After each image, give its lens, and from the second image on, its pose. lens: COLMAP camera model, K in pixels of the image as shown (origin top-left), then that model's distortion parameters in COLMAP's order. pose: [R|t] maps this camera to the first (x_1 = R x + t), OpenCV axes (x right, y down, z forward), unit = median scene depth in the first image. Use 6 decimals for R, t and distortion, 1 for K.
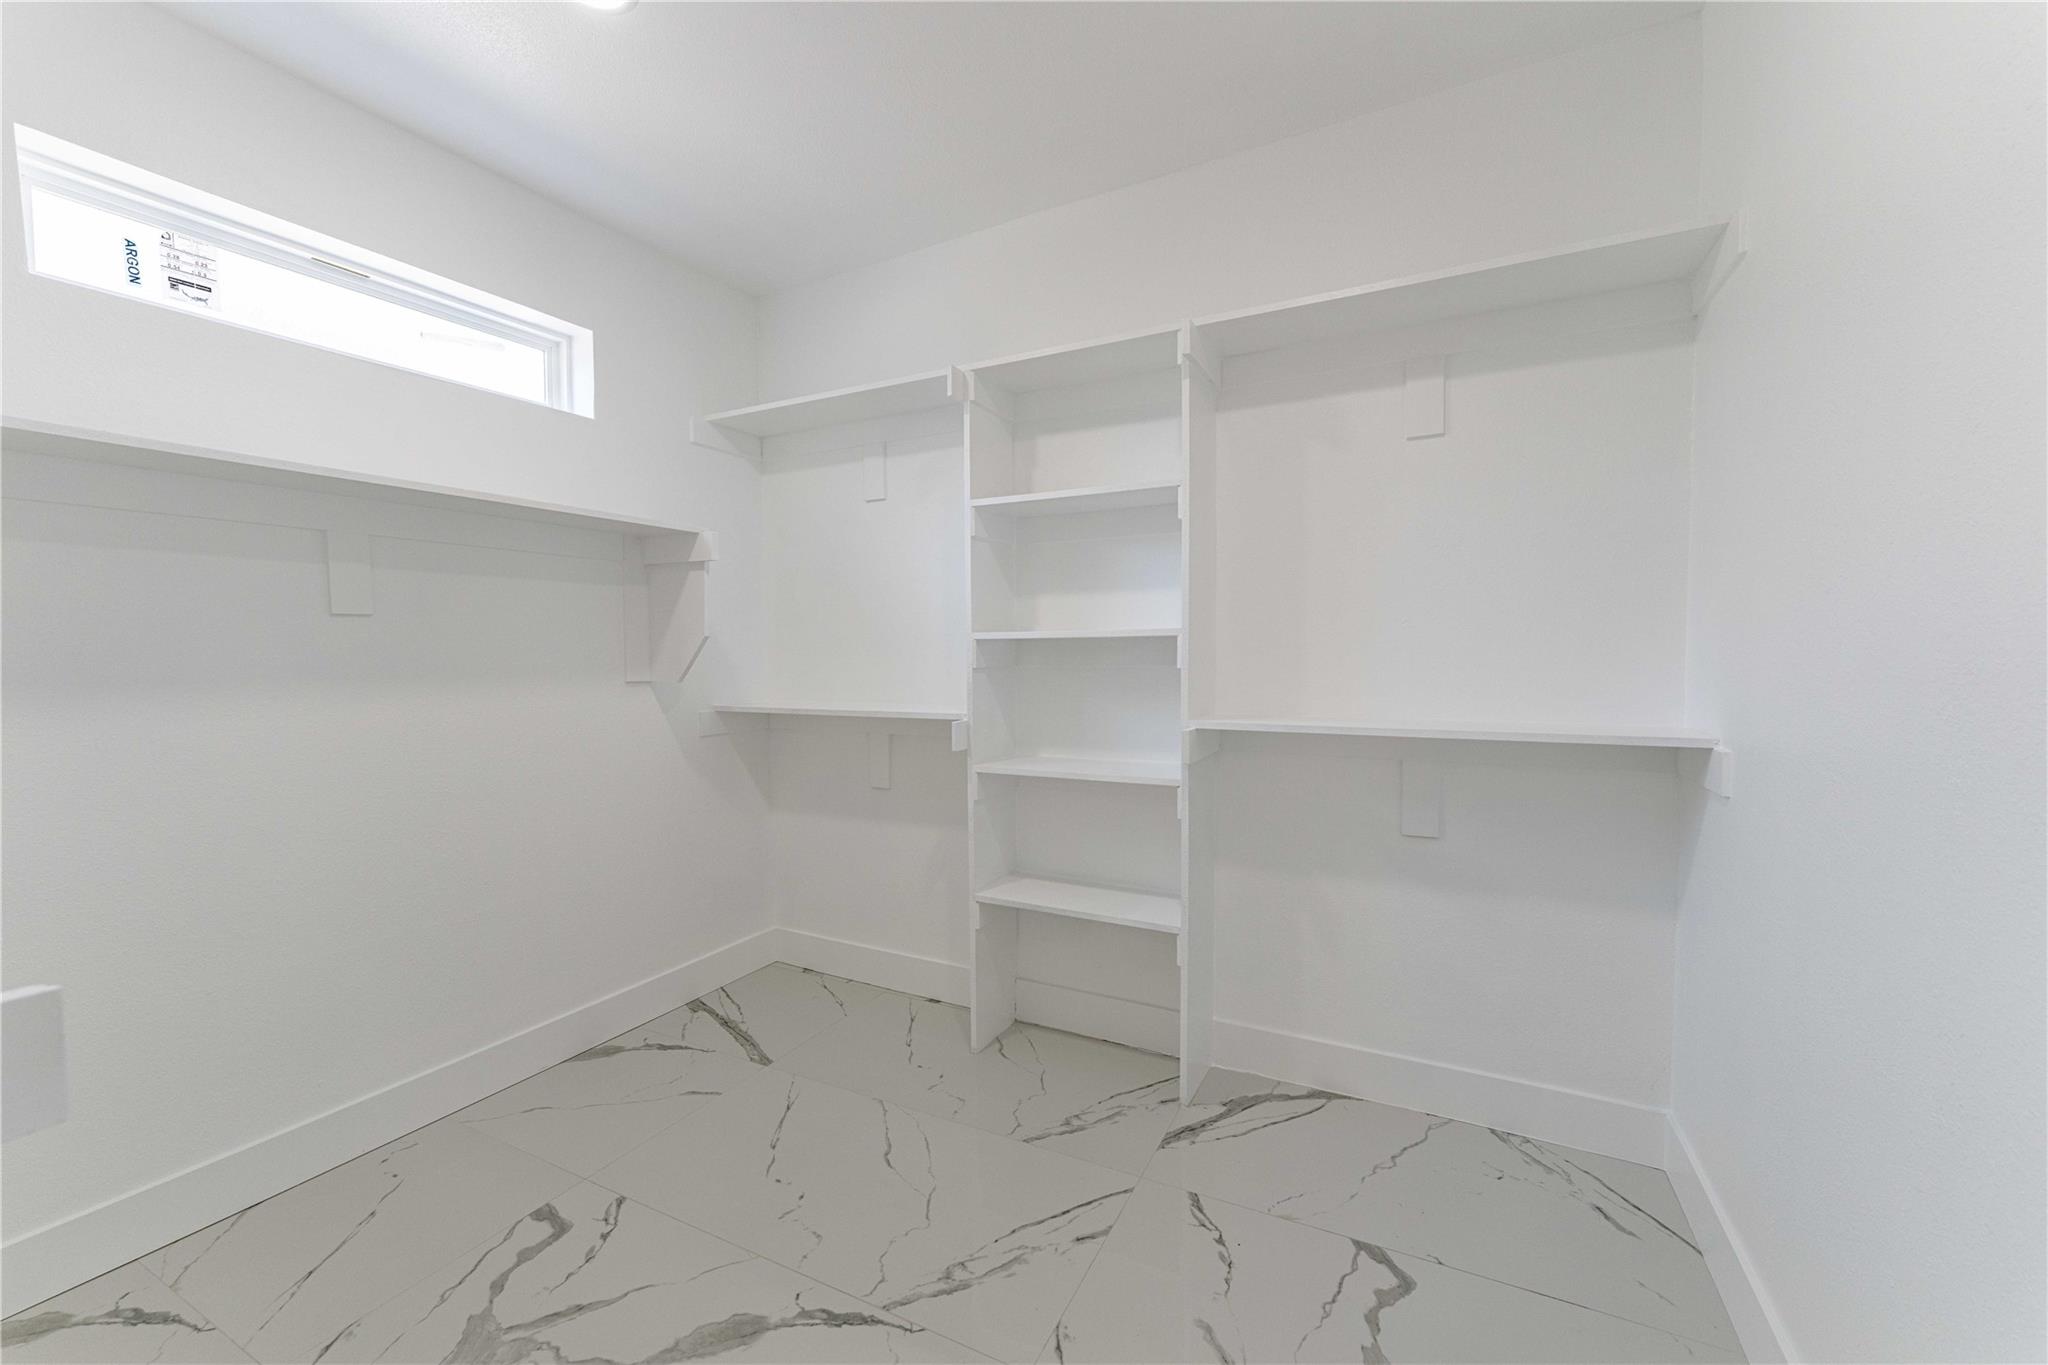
lens RADIAL K [[819.4, 0, 1028.1], [0, 819.4, 693.7], [0, 0, 1]] dist [-0.003712, -0.000313]
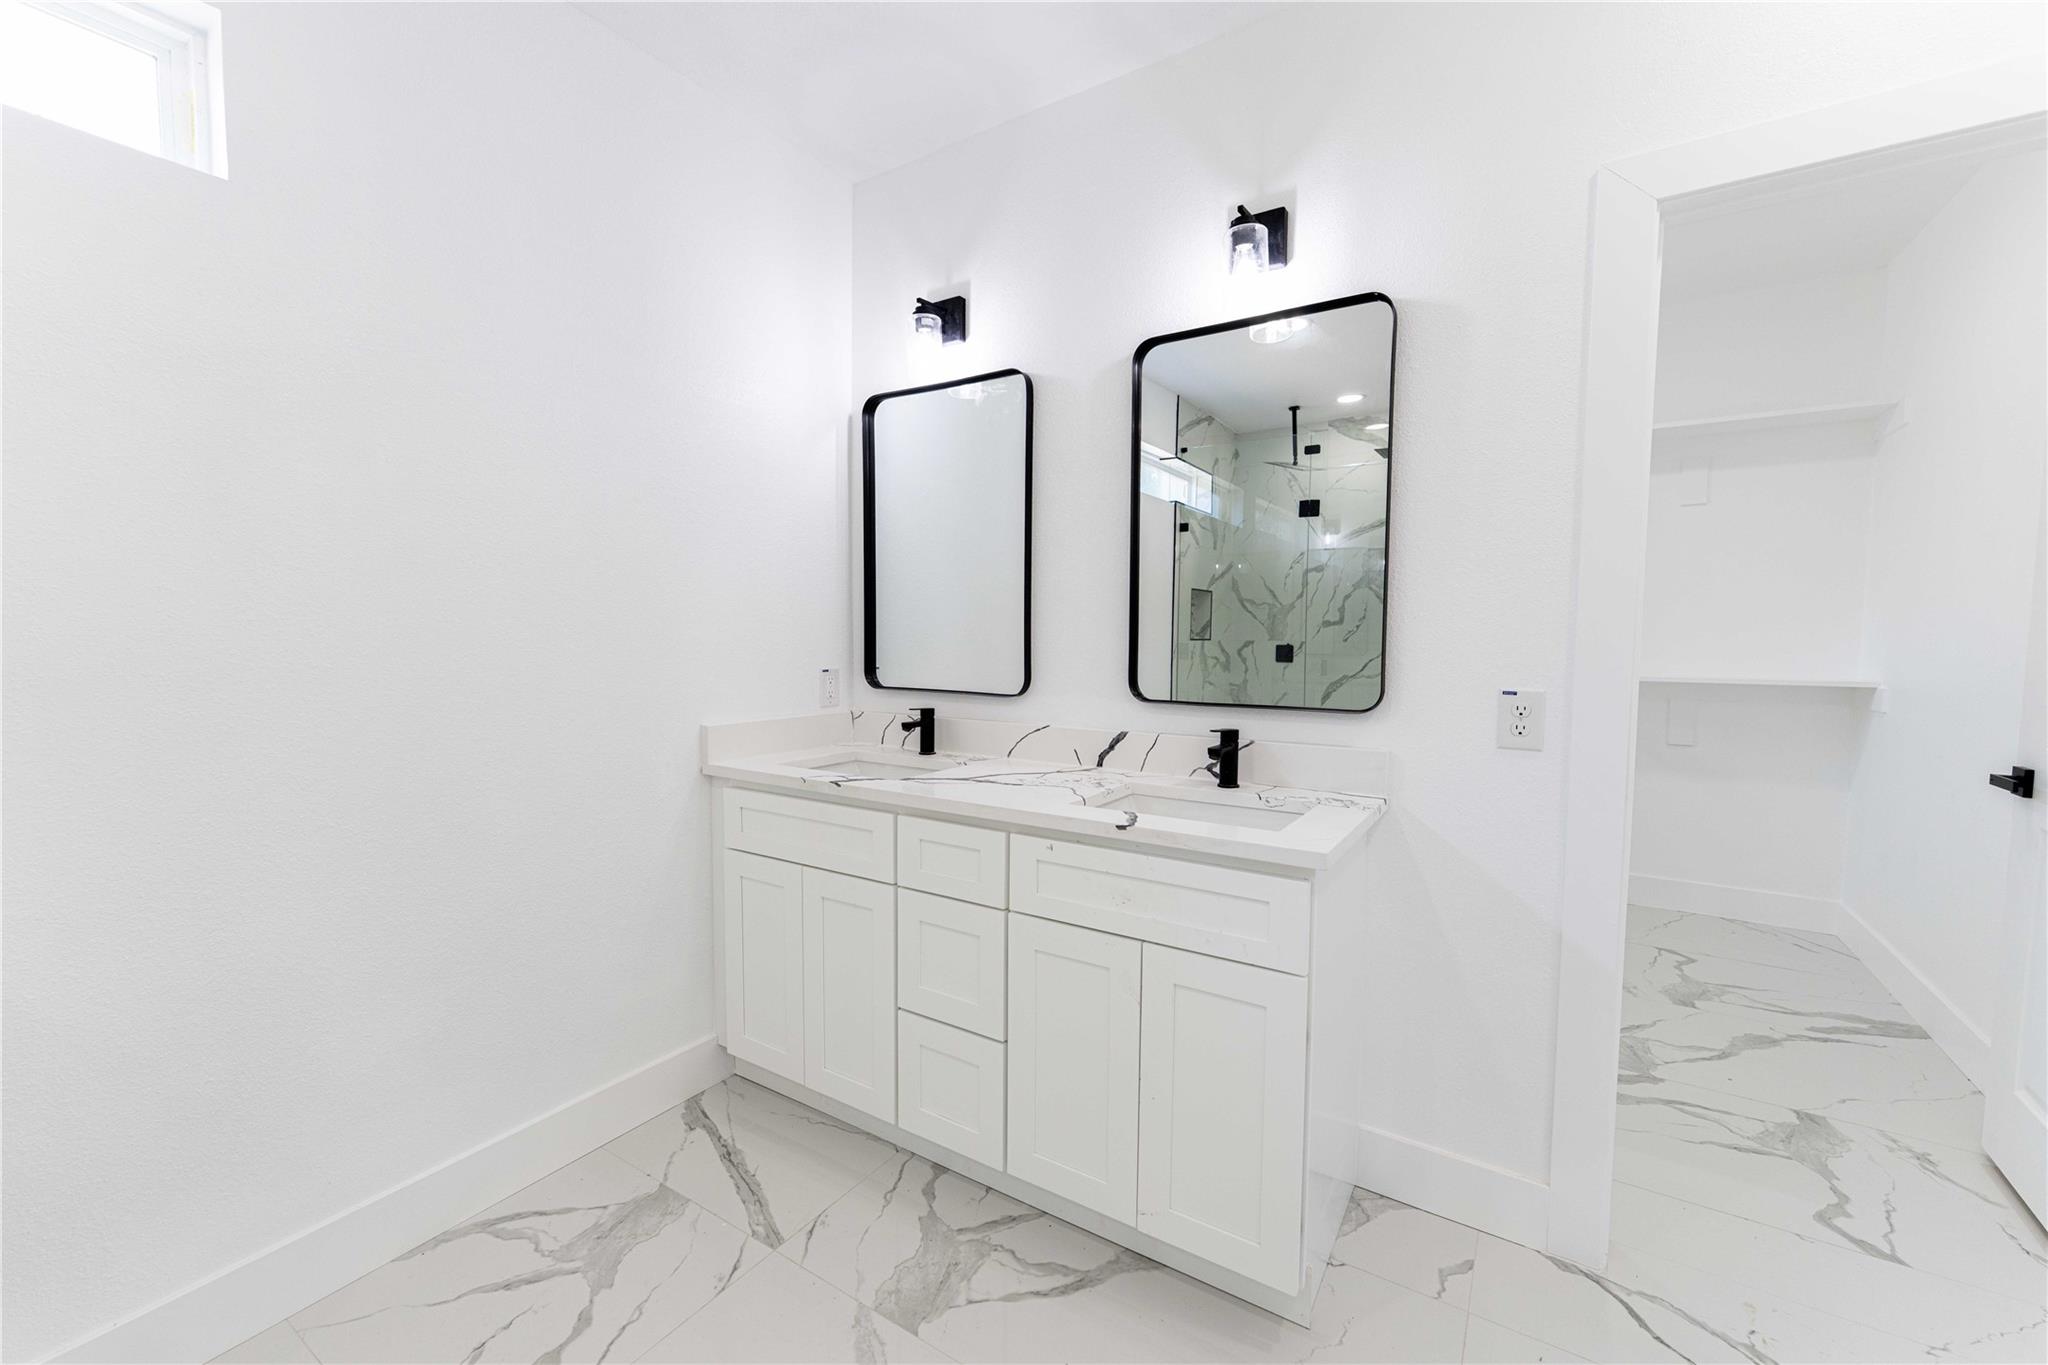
lens RADIAL K [[819.4, 0, 1017.4], [0, 819.4, 691.0], [0, 0, 1]] dist [-0.003712, -0.000313]
pose [[0.993063, 0.003863, -0.117519, -0.861544], [0.000933, 0.999170, 0.040722, -0.001955], [0.117579, -0.040550, 0.992235, -1.042513]]
